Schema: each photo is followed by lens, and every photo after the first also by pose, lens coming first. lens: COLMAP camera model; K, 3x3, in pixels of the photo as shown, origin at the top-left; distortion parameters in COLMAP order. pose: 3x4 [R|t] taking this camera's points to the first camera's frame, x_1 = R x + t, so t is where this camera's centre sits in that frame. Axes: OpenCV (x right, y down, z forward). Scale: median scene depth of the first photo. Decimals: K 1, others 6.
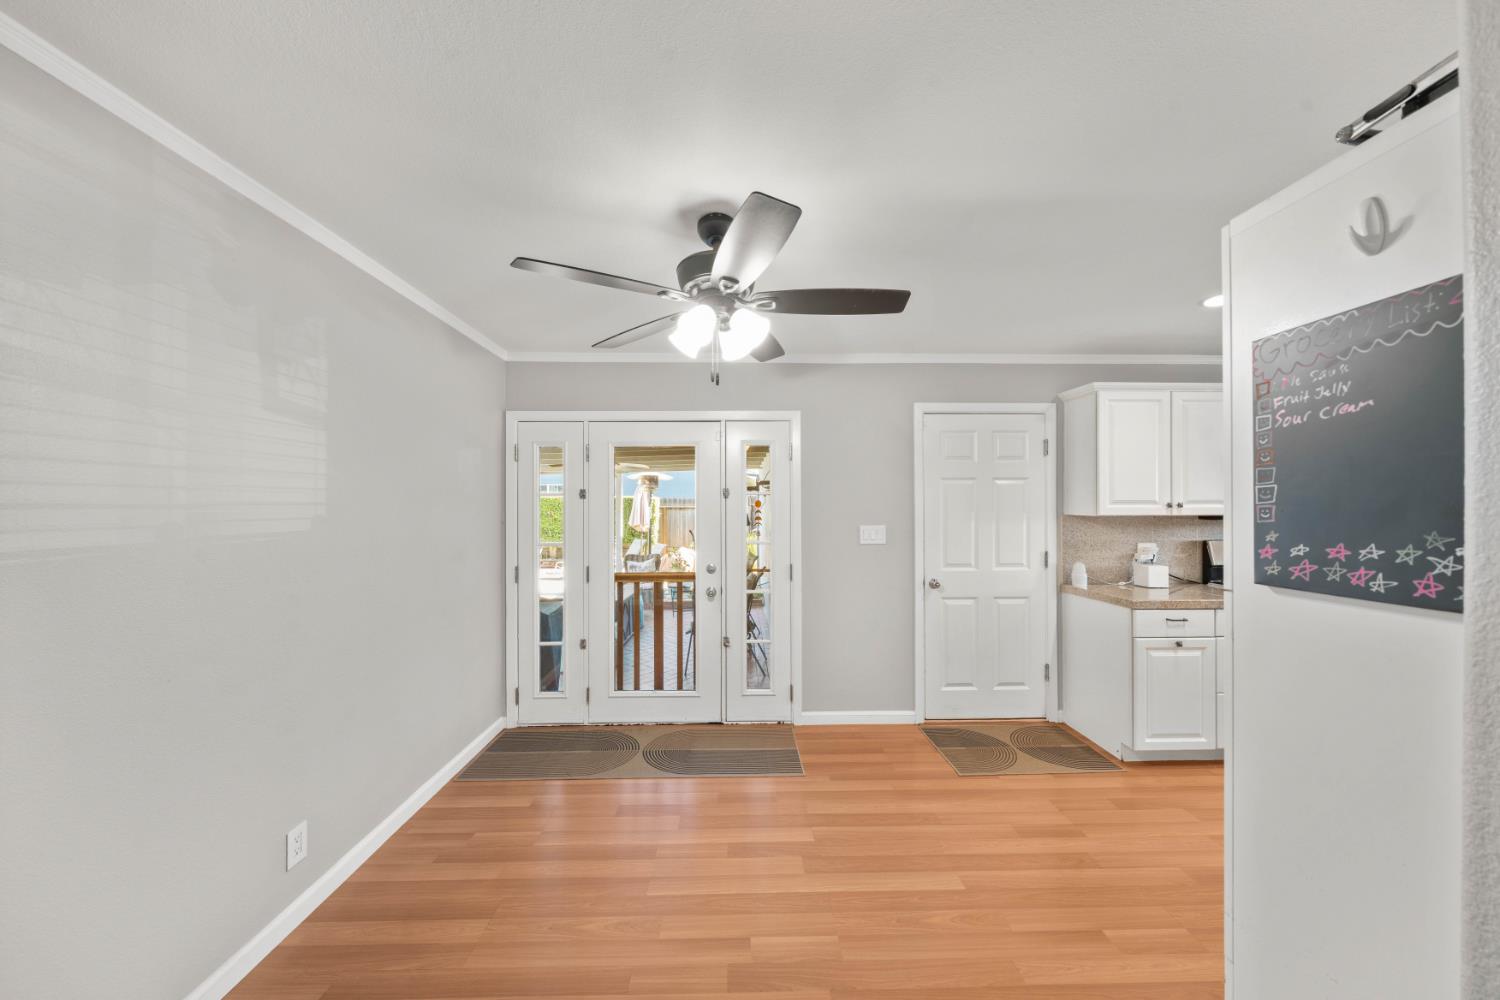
lens RADIAL K [[525.0, 0, 747.8], [0, 525.0, 503.8], [0, 0, 1]] dist [-0.001211, 0.000130]
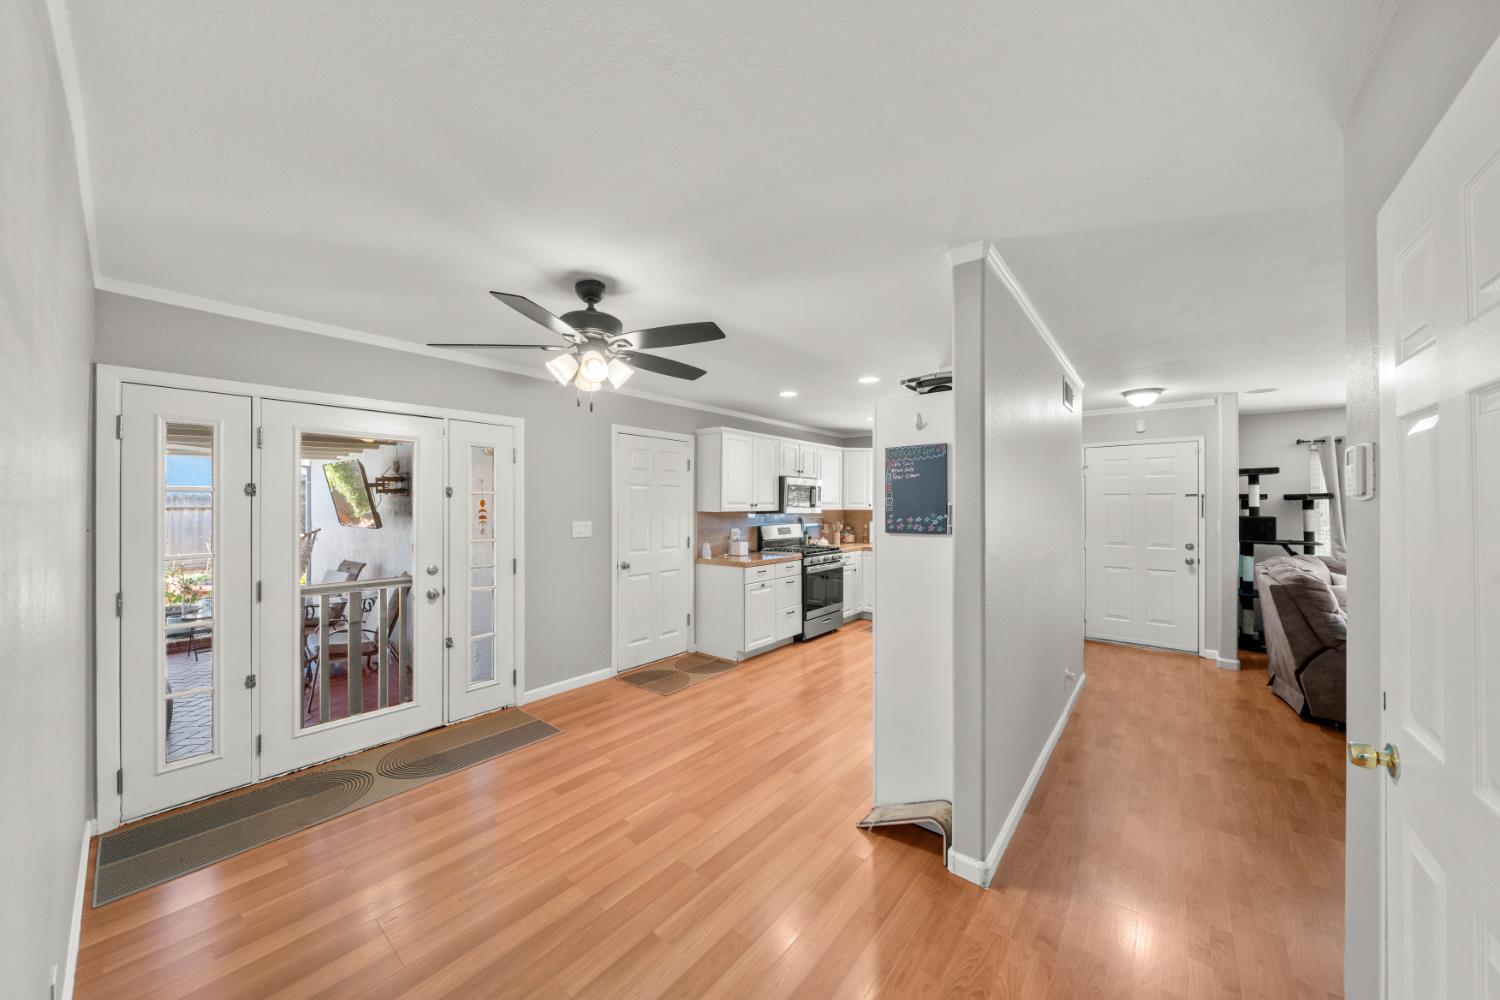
lens RADIAL K [[525.0, 0, 750.0], [0, 525.0, 503.6], [0, 0, 1]] dist [-0.001211, 0.000130]
pose [[0.645308, 0.004166, 0.763911, -0.443677], [-0.004290, 0.999989, -0.001829, 0.000493], [-0.763910, -0.002097, 0.645319, -0.073819]]
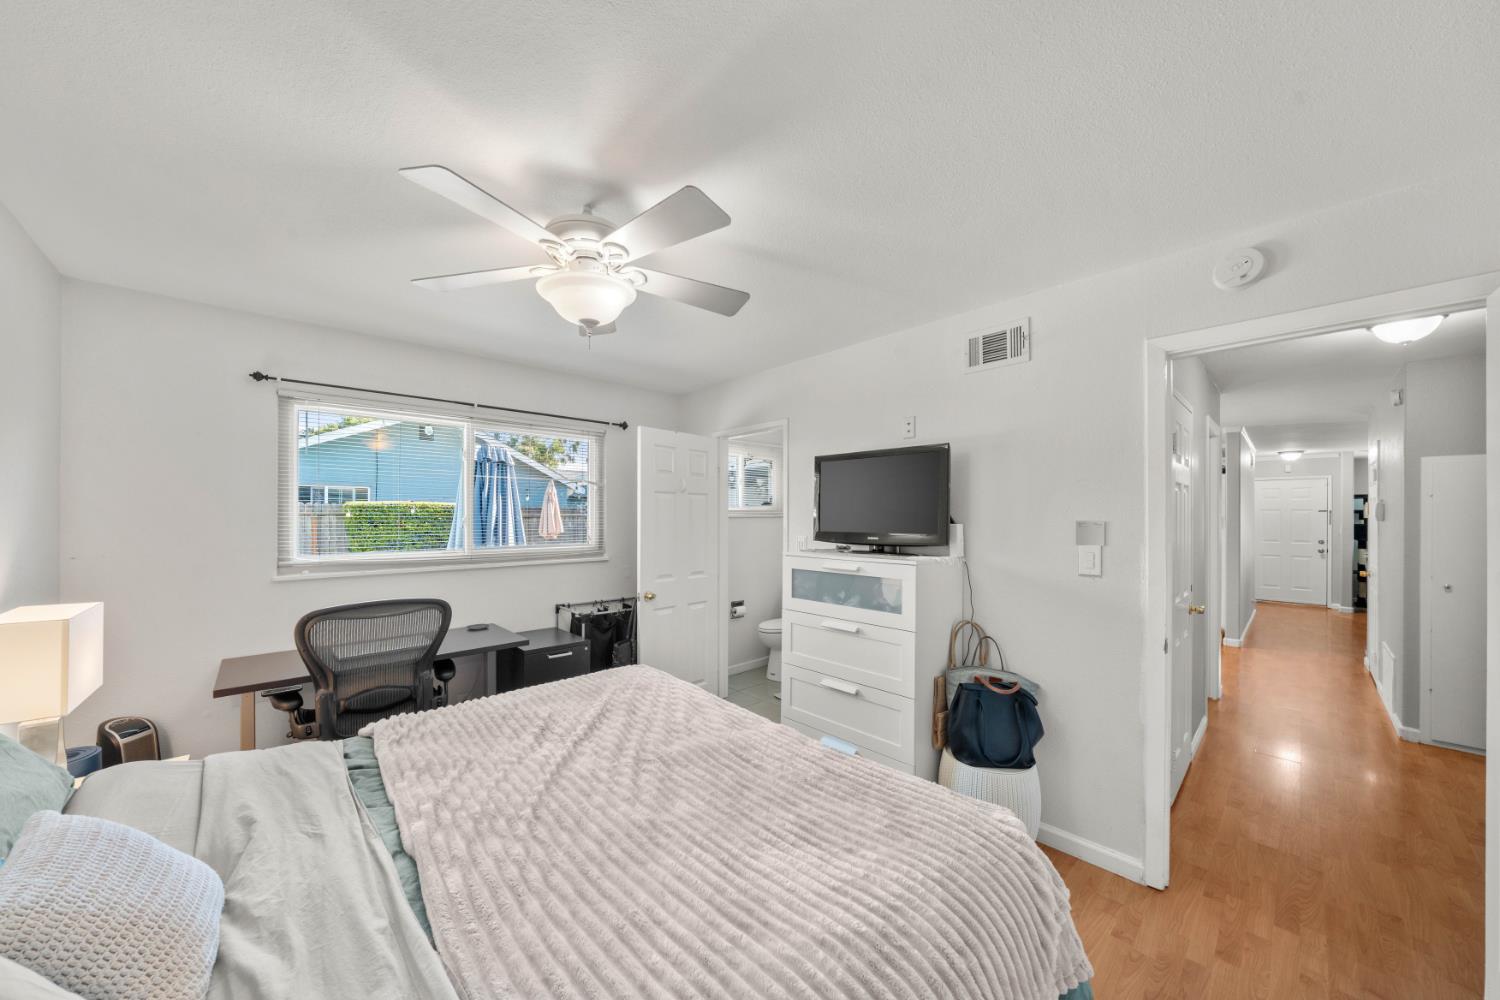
lens RADIAL K [[525.0, 0, 762.5], [0, 525.0, 516.8], [0, 0, 1]] dist [-0.001211, 0.000130]
pose [[0.734324, 0.000678, 0.678799, -1.346092], [-0.003923, 0.999987, 0.003245, -0.000356], [-0.678788, -0.005045, 0.734317, -0.084654]]
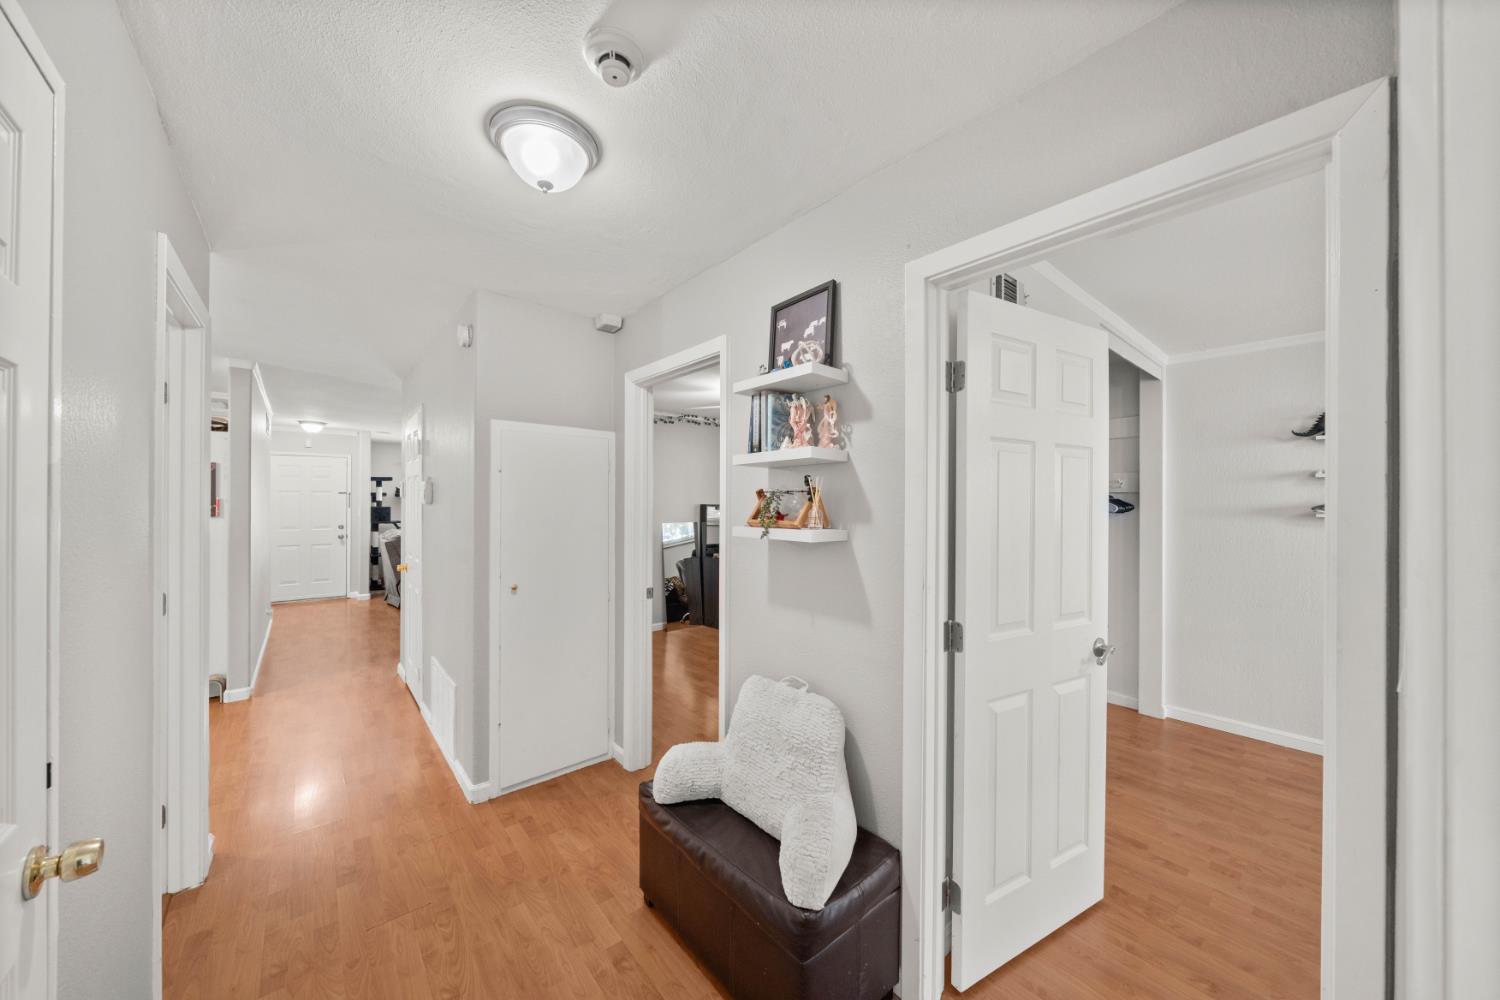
lens RADIAL K [[525.0, 0, 739.8], [0, 525.0, 500.4], [0, 0, 1]] dist [-0.001211, 0.000130]
pose [[-0.614837, 0.000054, 0.788654, -0.921954], [-0.005990, 0.999971, -0.004738, 0.000985], [-0.788631, -0.007637, -0.614819, -0.050183]]
